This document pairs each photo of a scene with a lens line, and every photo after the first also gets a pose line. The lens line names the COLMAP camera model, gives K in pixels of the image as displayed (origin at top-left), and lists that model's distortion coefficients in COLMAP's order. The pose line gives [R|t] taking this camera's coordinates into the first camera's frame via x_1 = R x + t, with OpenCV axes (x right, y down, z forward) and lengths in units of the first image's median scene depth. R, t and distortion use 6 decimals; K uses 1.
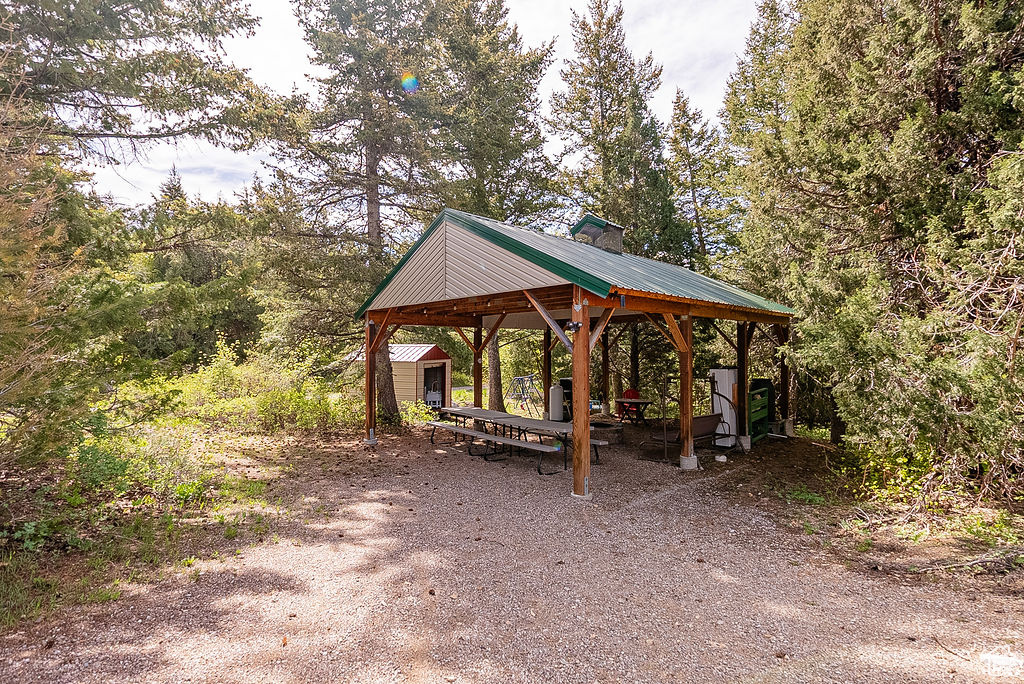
lens RADIAL K [[476.3, 0, 521.4], [0, 476.3, 338.9], [0, 0, 1]] dist [-0.012603, 0.002923]
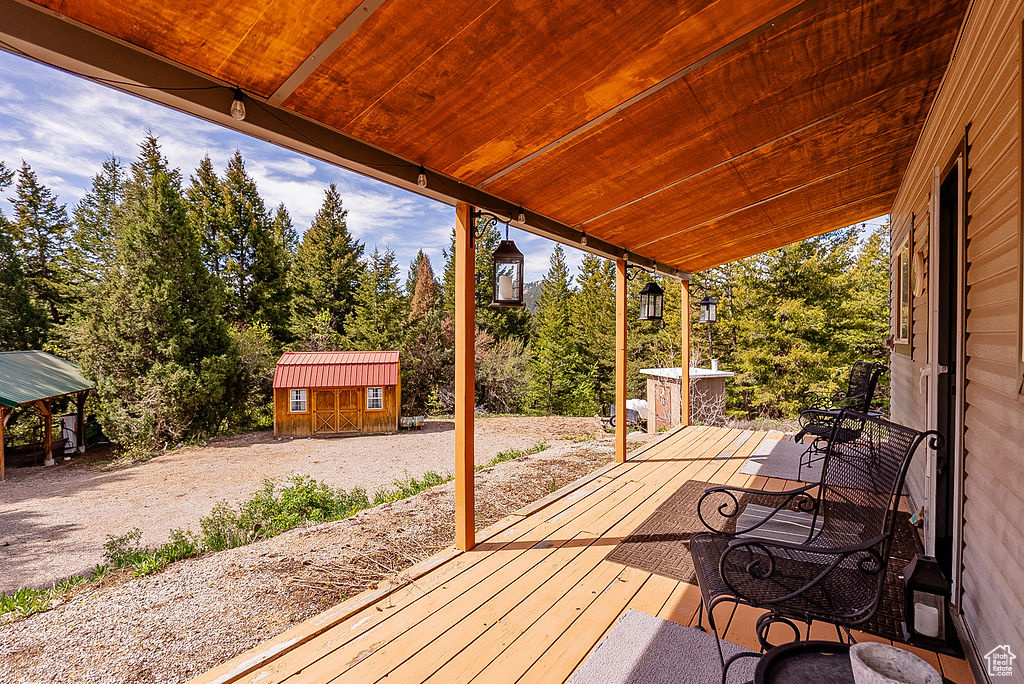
lens RADIAL K [[476.3, 0, 521.1], [0, 476.3, 339.2], [0, 0, 1]] dist [-0.012603, 0.002923]
pose [[0.395754, 0.003298, 0.918351, -0.491130], [-0.017047, 0.999848, 0.003755, -0.224366], [-0.918198, -0.017141, 0.395750, -1.158524]]
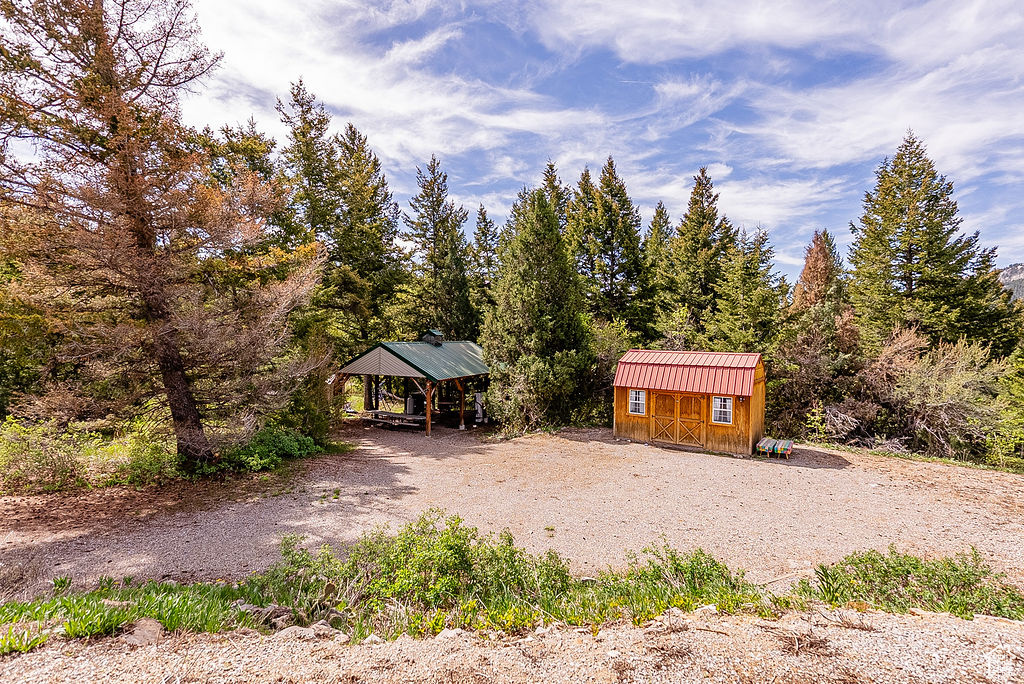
lens RADIAL K [[476.3, 0, 510.7], [0, 476.3, 336.8], [0, 0, 1]] dist [-0.012603, 0.002923]
pose [[0.939488, 0.021923, 0.341879, -0.229037], [-0.030738, 0.999320, 0.020388, -0.221156], [-0.341199, -0.029663, 0.939523, -1.103489]]
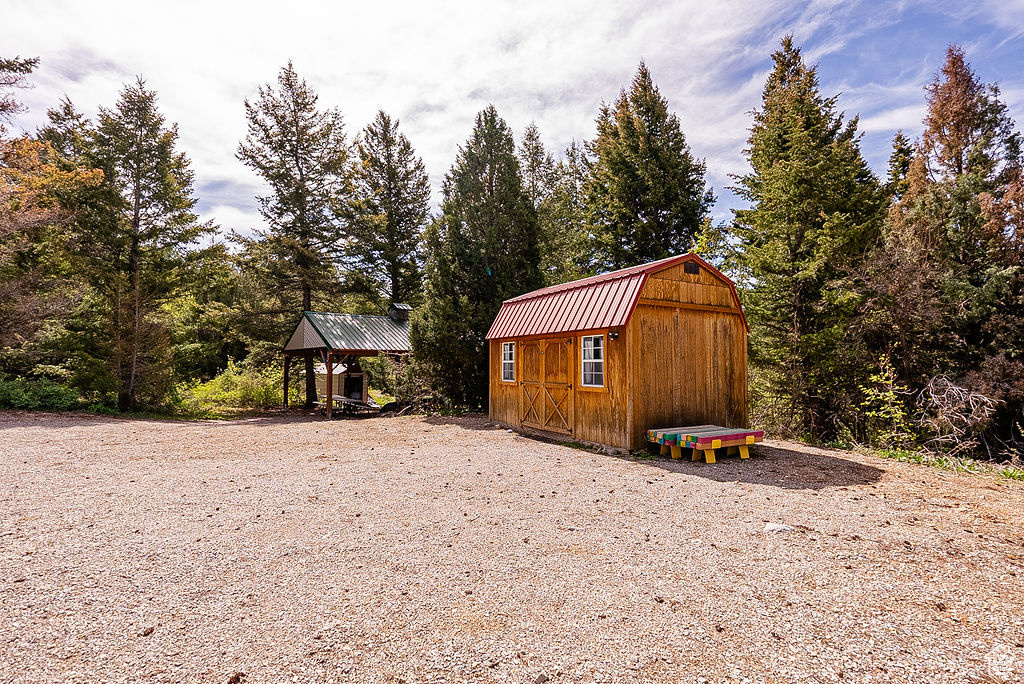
lens RADIAL K [[476.3, 0, 518.0], [0, 476.3, 342.3], [0, 0, 1]] dist [-0.012603, 0.002923]
pose [[0.996500, 0.003220, -0.083525, 0.668012], [-0.005392, 0.999653, -0.025792, -0.030485], [0.083413, 0.026152, 0.996172, -0.776954]]
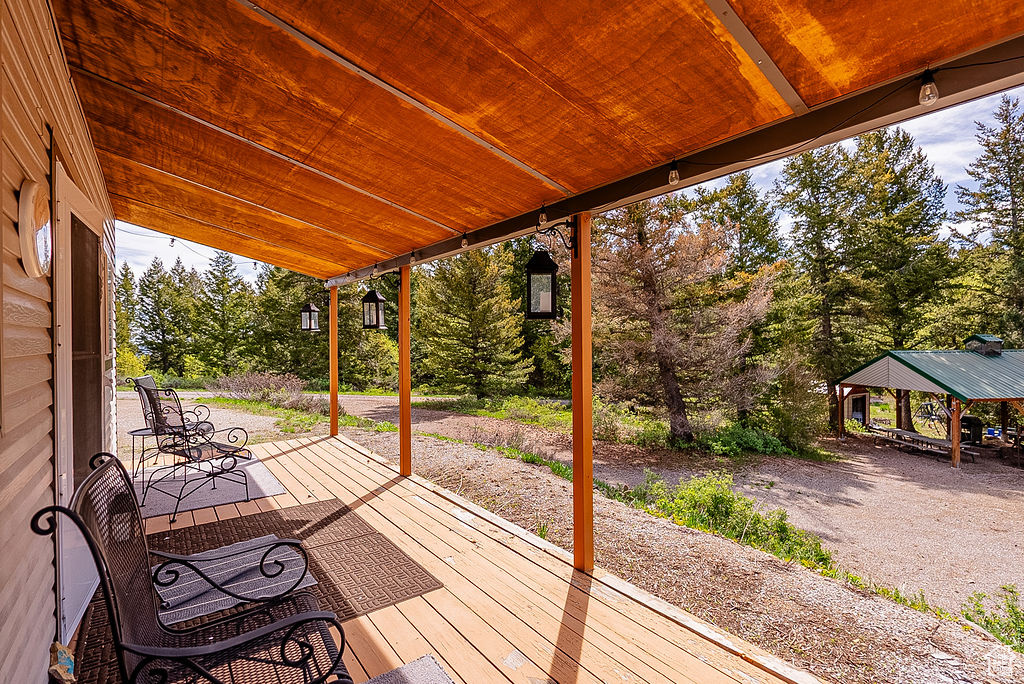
lens RADIAL K [[476.3, 0, 503.8], [0, 476.3, 347.0], [0, 0, 1]] dist [-0.012603, 0.002923]
pose [[0.740362, 0.013472, -0.672074, 0.005371], [0.014140, 0.999266, 0.035608, -0.235246], [0.672060, -0.035866, 0.739627, -1.263983]]
